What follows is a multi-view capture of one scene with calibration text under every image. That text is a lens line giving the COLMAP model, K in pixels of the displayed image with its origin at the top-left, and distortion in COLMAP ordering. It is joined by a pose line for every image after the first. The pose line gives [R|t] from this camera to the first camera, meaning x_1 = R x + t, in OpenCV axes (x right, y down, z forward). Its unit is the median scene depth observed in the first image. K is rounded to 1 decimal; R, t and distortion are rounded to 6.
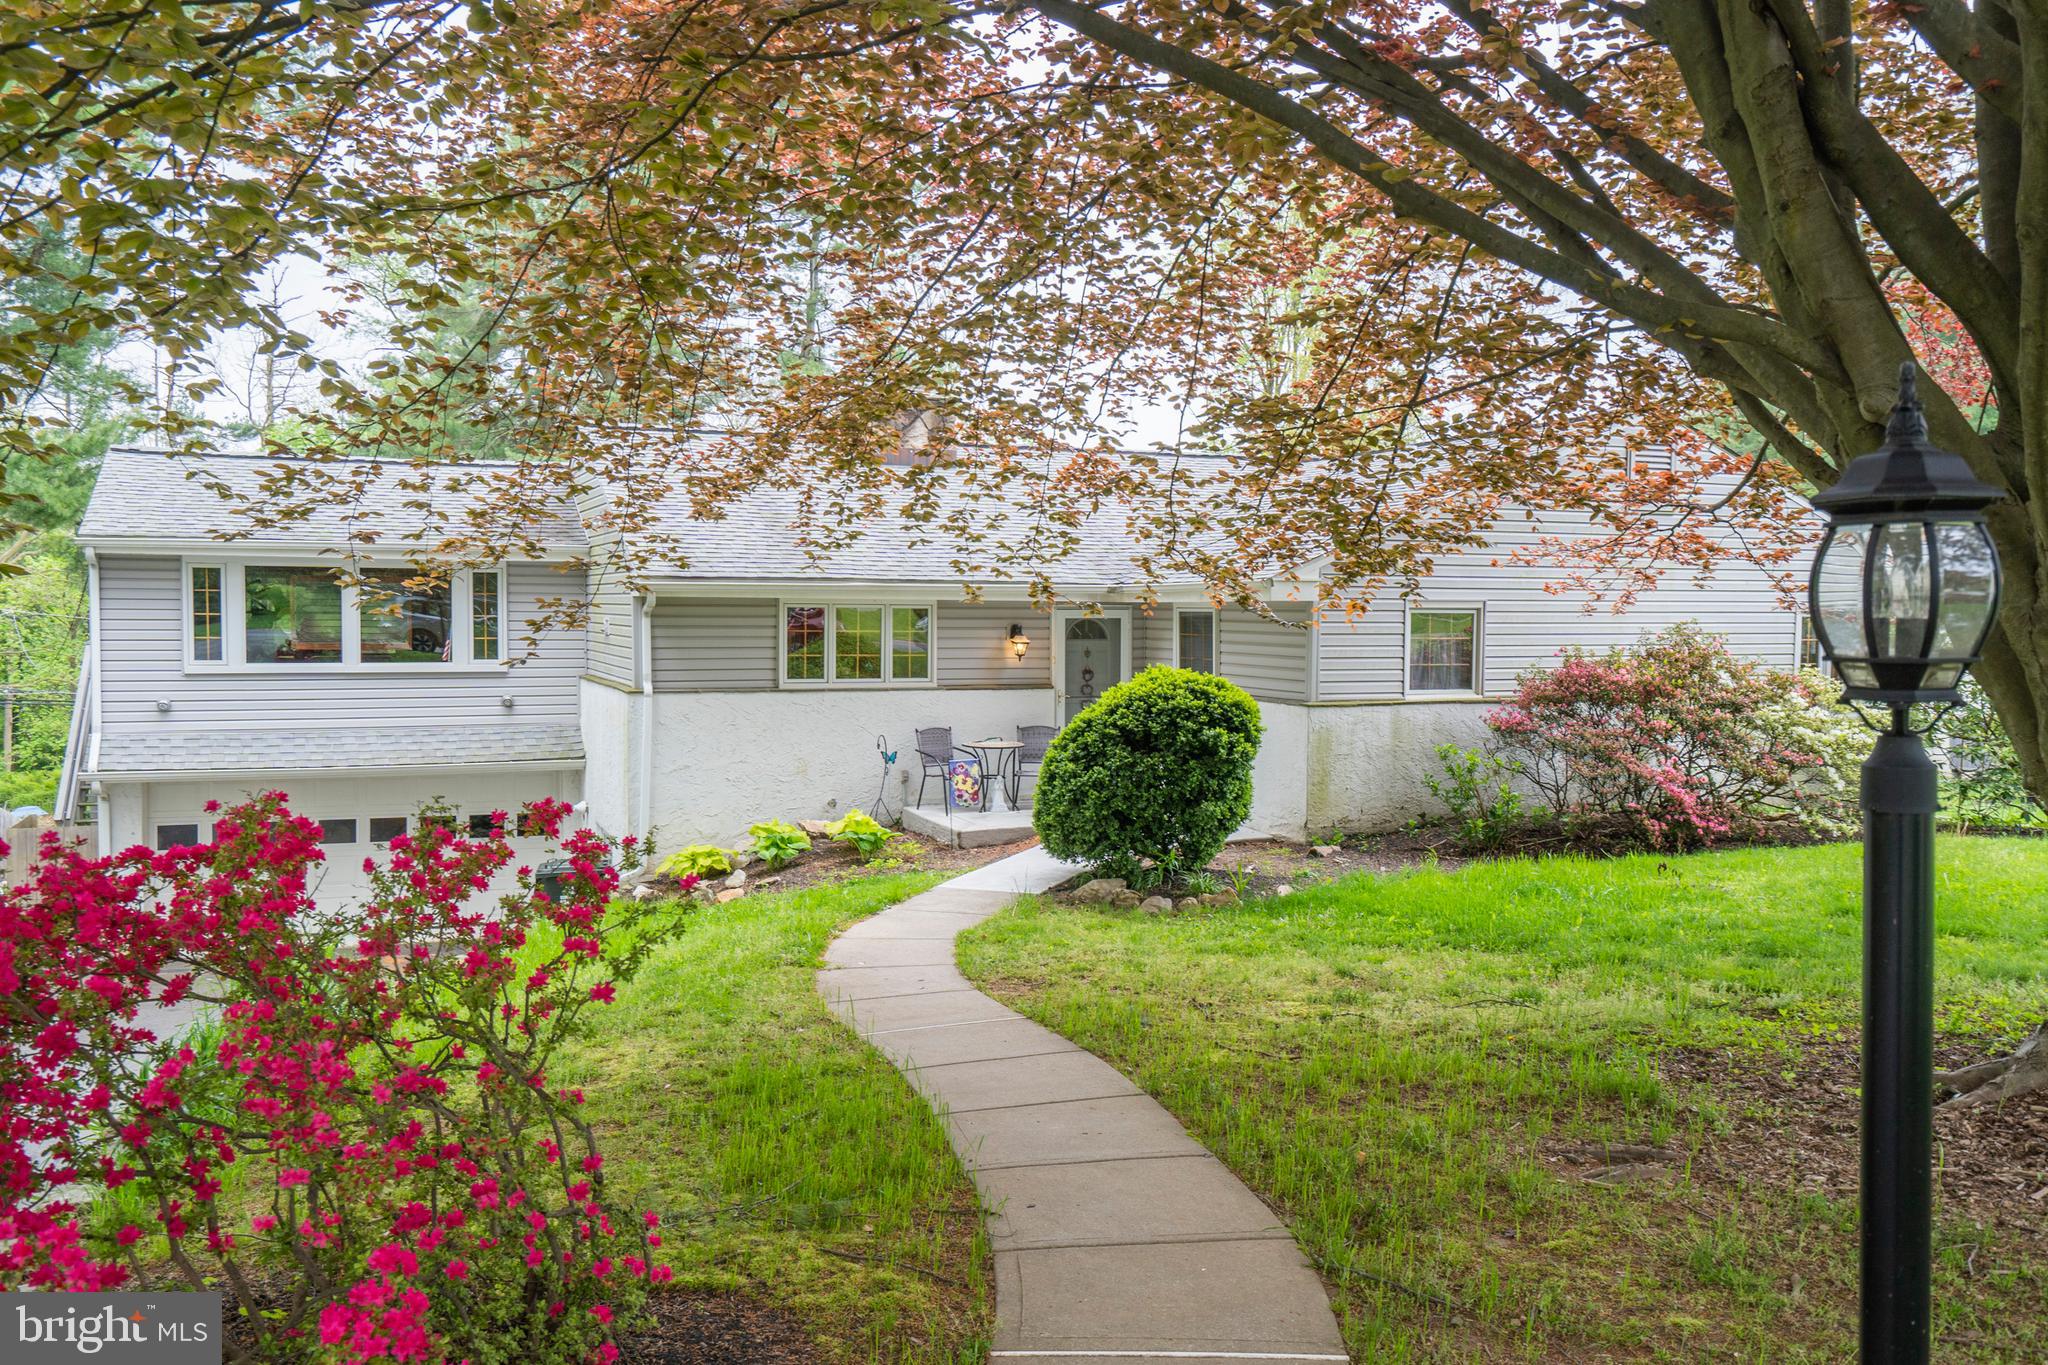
lens RADIAL K [[1631.2, 0, 1023.5], [0, 1631.2, 684.6], [0, 0, 1]] dist [0.004494, 0.000442]
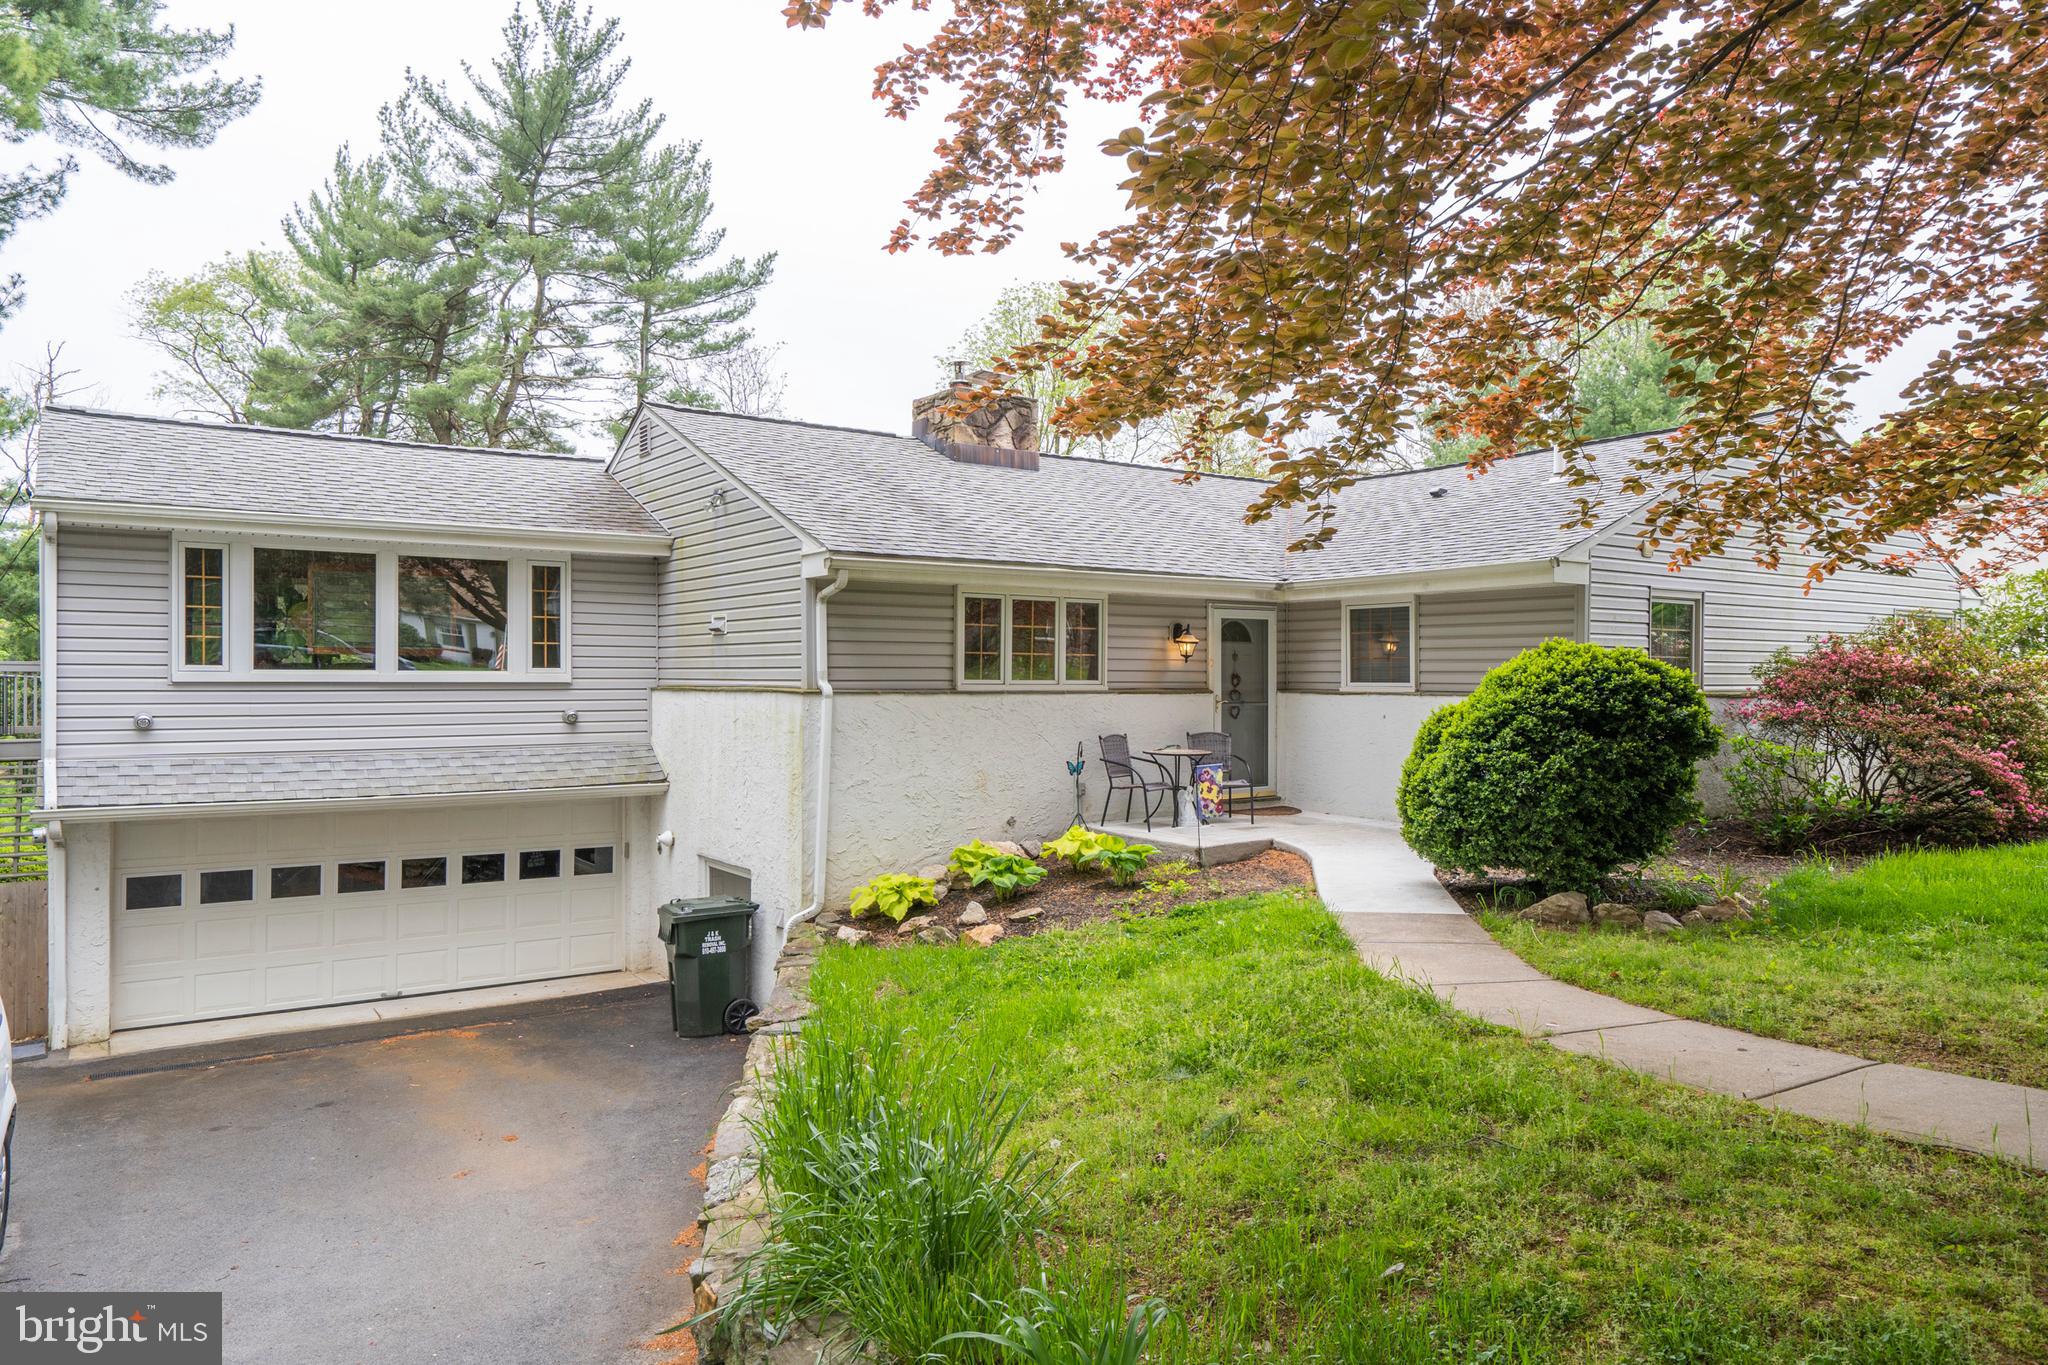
lens RADIAL K [[1341.0, 0, 1022.5], [0, 1341.0, 675.4], [0, 0, 1]] dist [0.003657, 0.001902]
pose [[0.976067, -0.004404, 0.217424, -0.262122], [0.015093, 0.998756, -0.047527, 0.028057], [-0.216945, 0.049671, 0.974919, 0.288704]]
